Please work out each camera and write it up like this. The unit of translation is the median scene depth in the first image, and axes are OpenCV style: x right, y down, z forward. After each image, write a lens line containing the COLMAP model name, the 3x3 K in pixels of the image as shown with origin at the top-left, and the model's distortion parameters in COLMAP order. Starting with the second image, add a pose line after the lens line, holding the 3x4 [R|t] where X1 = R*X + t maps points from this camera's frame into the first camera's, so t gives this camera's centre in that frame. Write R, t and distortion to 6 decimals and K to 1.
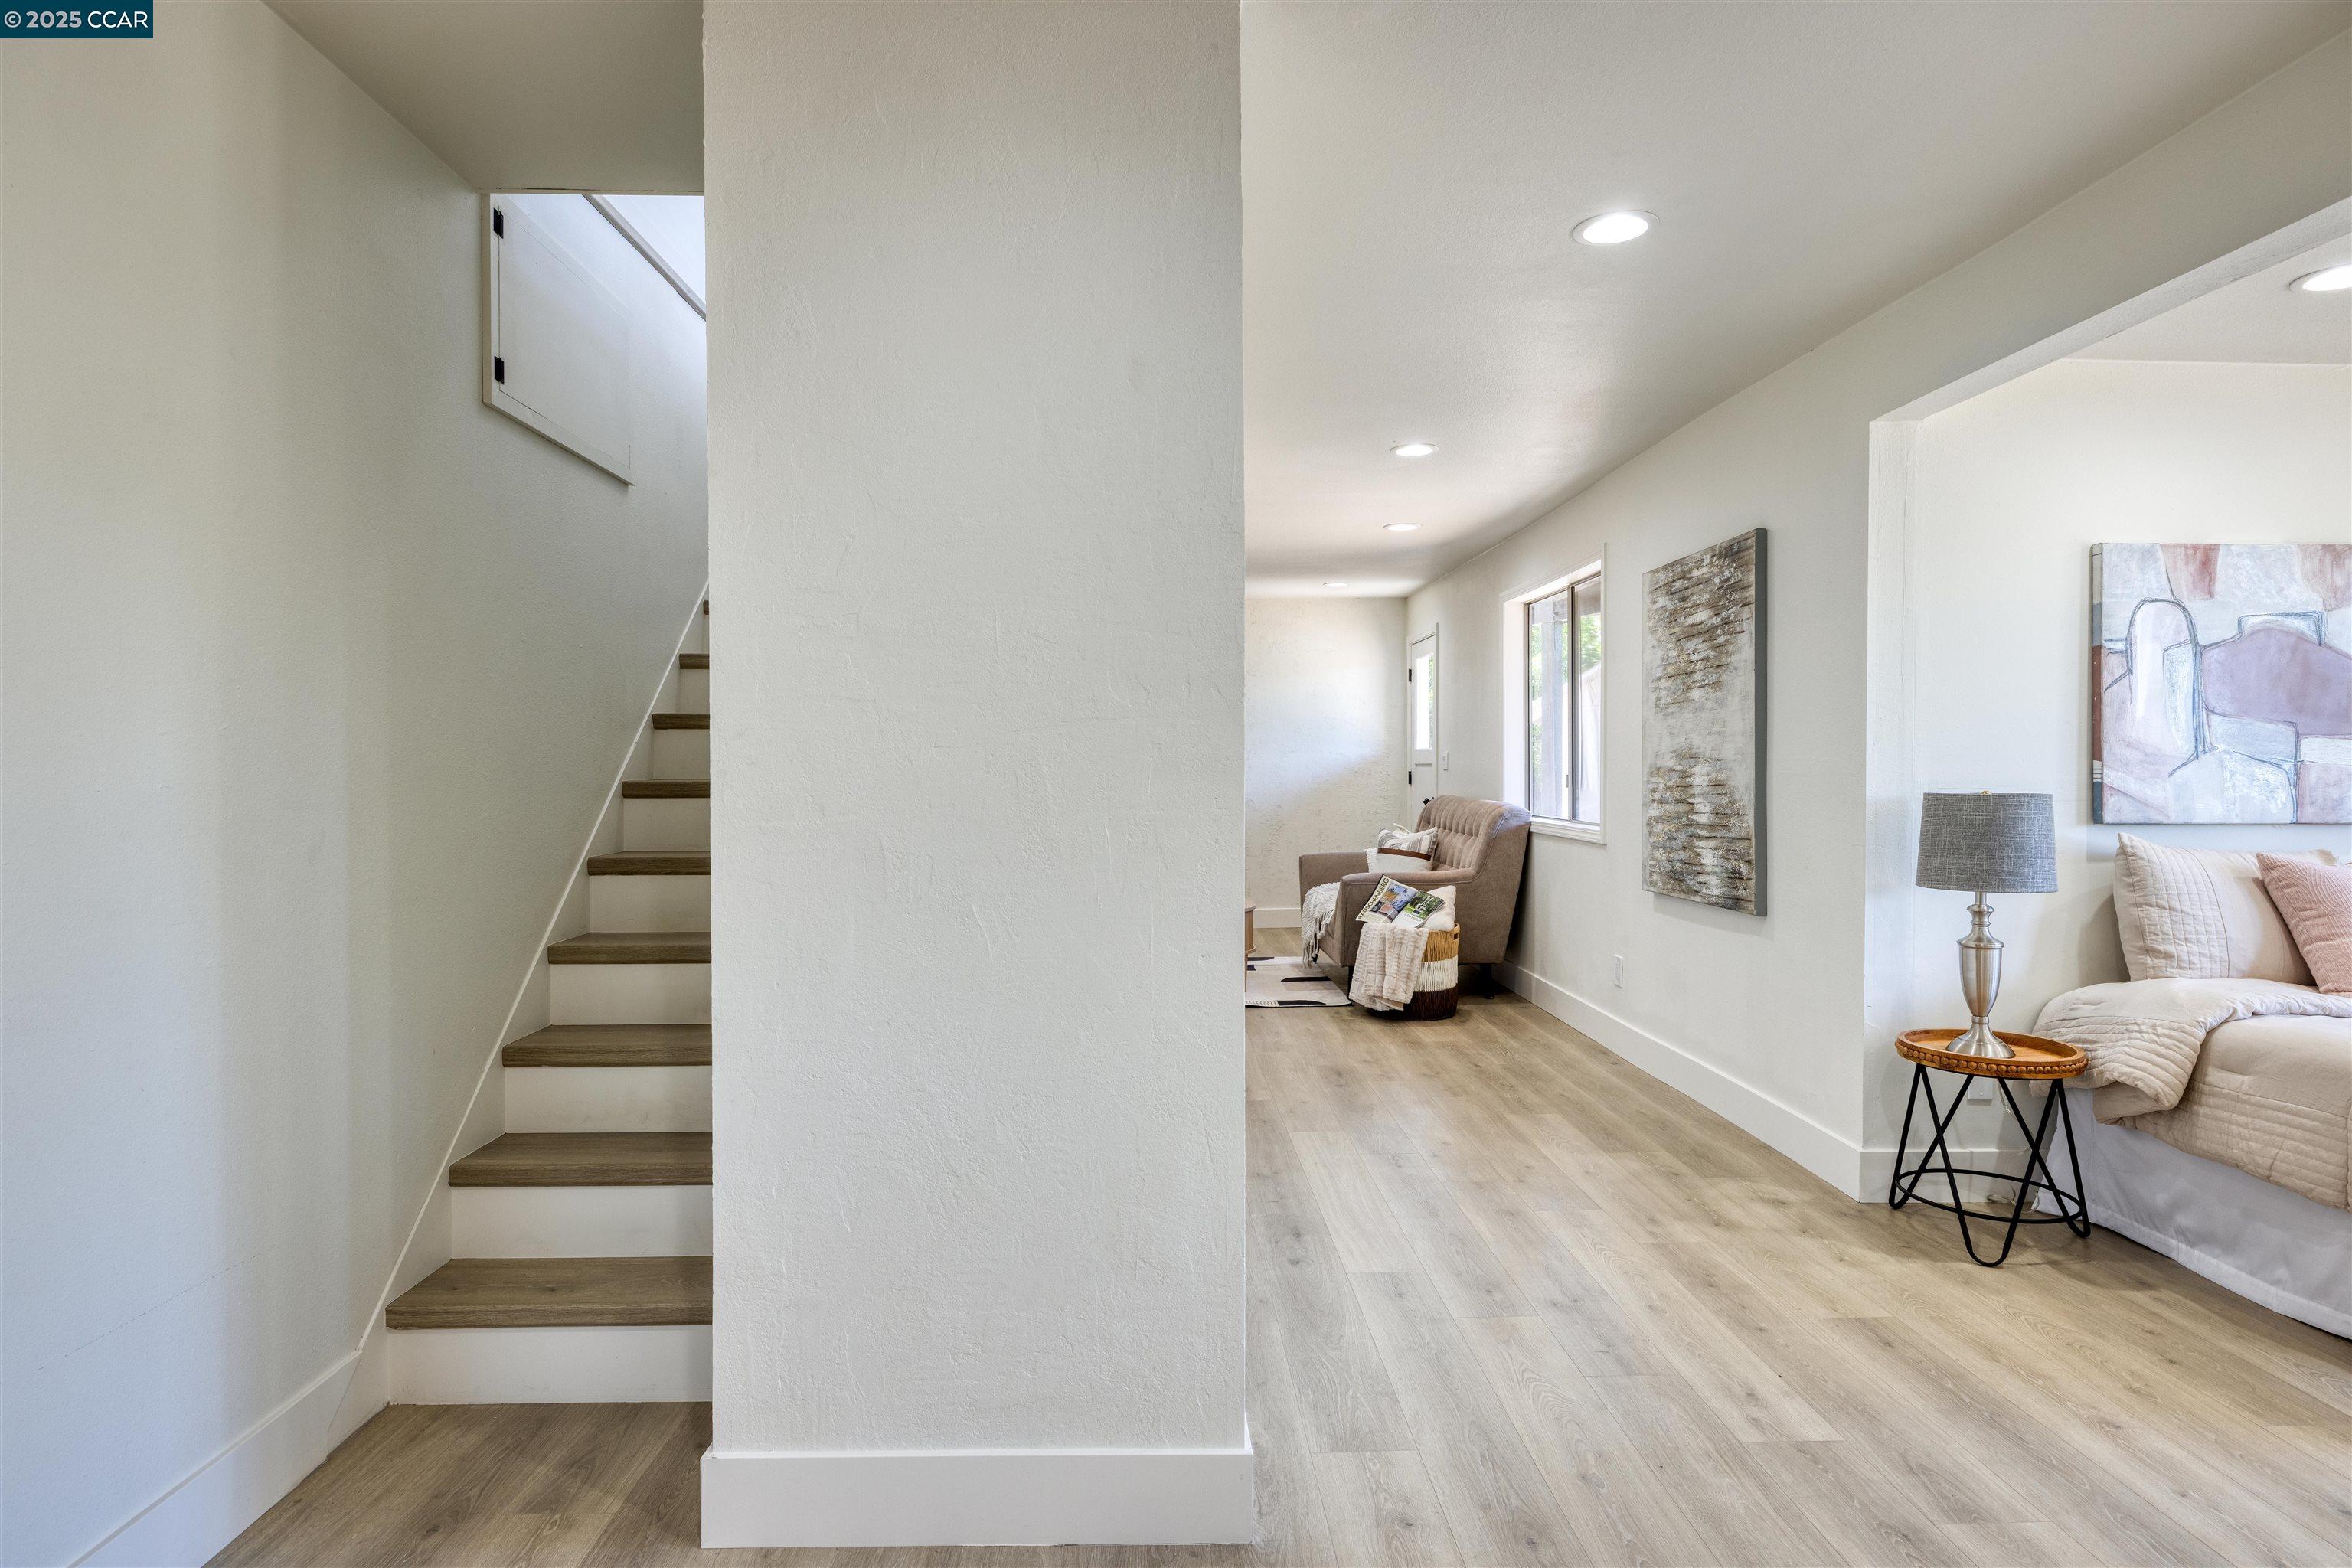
lens RADIAL K [[1305.2, 0, 1210.2], [0, 1305.2, 776.5], [0, 0, 1]] dist [0.003090, -0.002286]
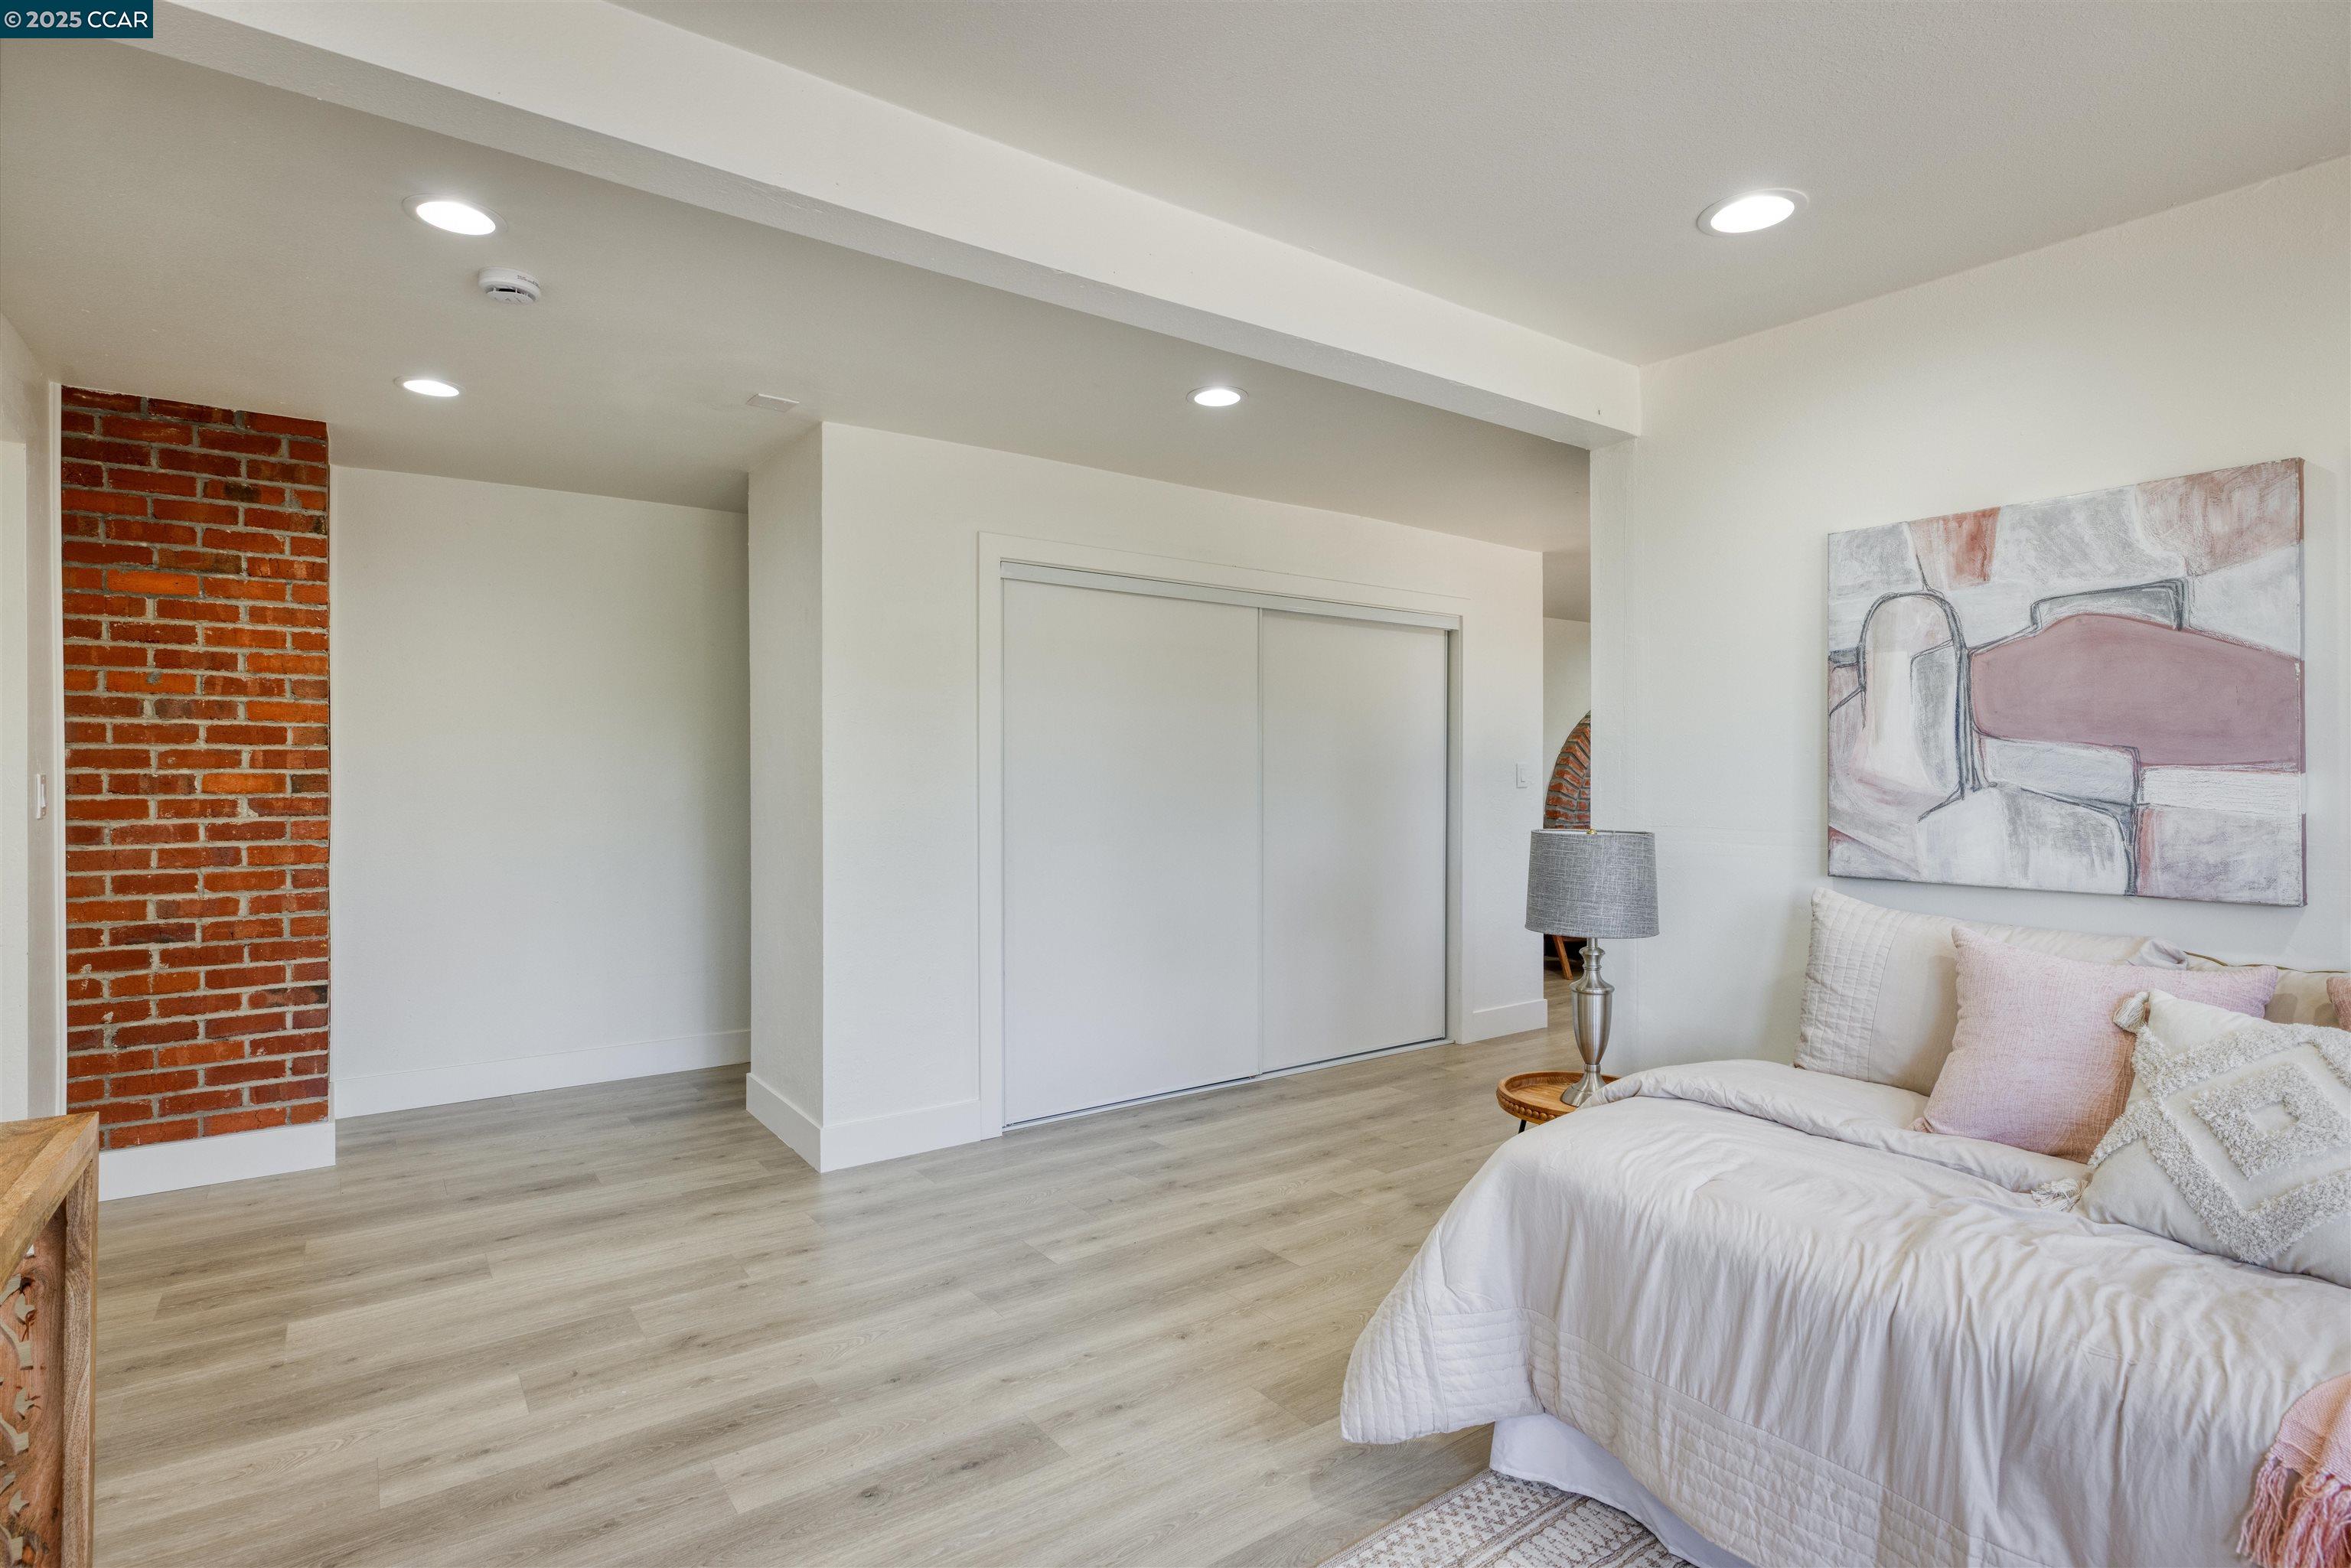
lens RADIAL K [[1180.4, 0, 1168.0], [0, 1180.4, 780.1], [0, 0, 1]] dist [-0.000183, 0.001093]
pose [[0.545572, 0.000191, -0.838064, 1.131434], [-0.006407, 0.999972, -0.003943, -0.019508], [0.838040, 0.007520, 0.545558, 0.259095]]
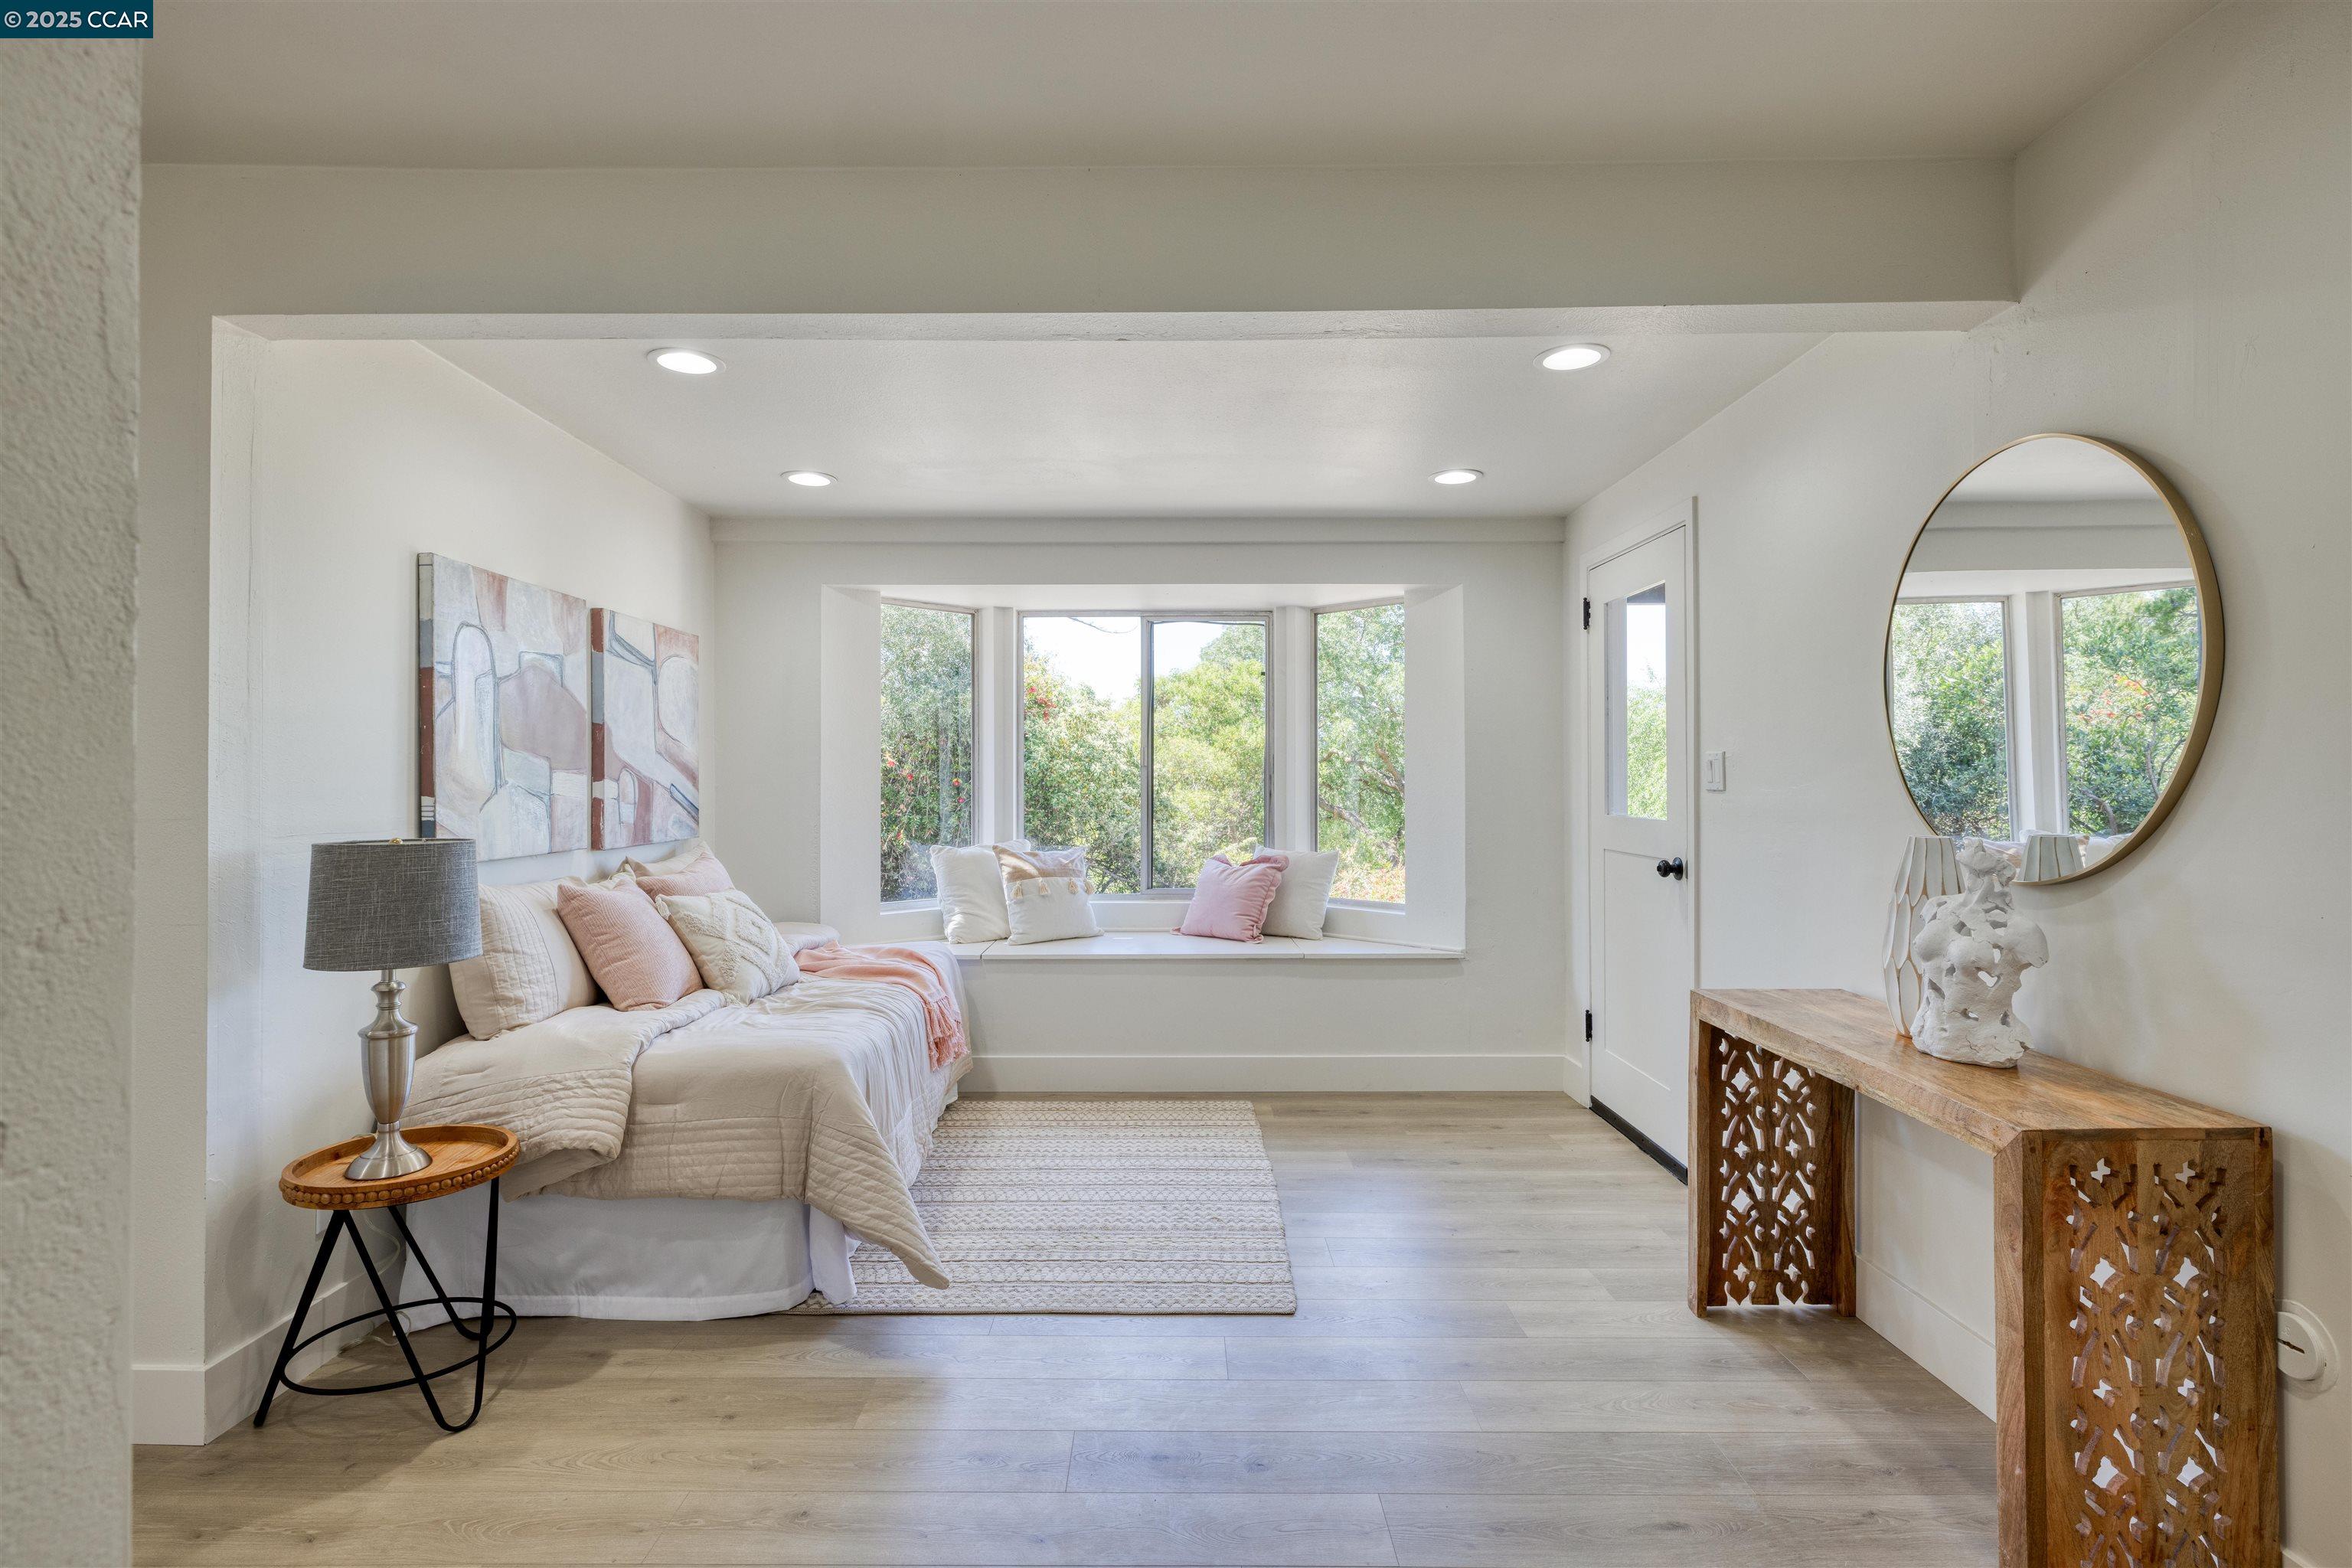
lens RADIAL K [[1180.9, 0, 1154.4], [0, 1180.9, 778.0], [0, 0, 1]] dist [-0.000183, 0.001093]
pose [[0.061380, 0.000168, 0.998114, -0.097382], [0.009513, 0.999954, -0.000753, -0.020602], [-0.998069, 0.009541, 0.061375, 0.480984]]
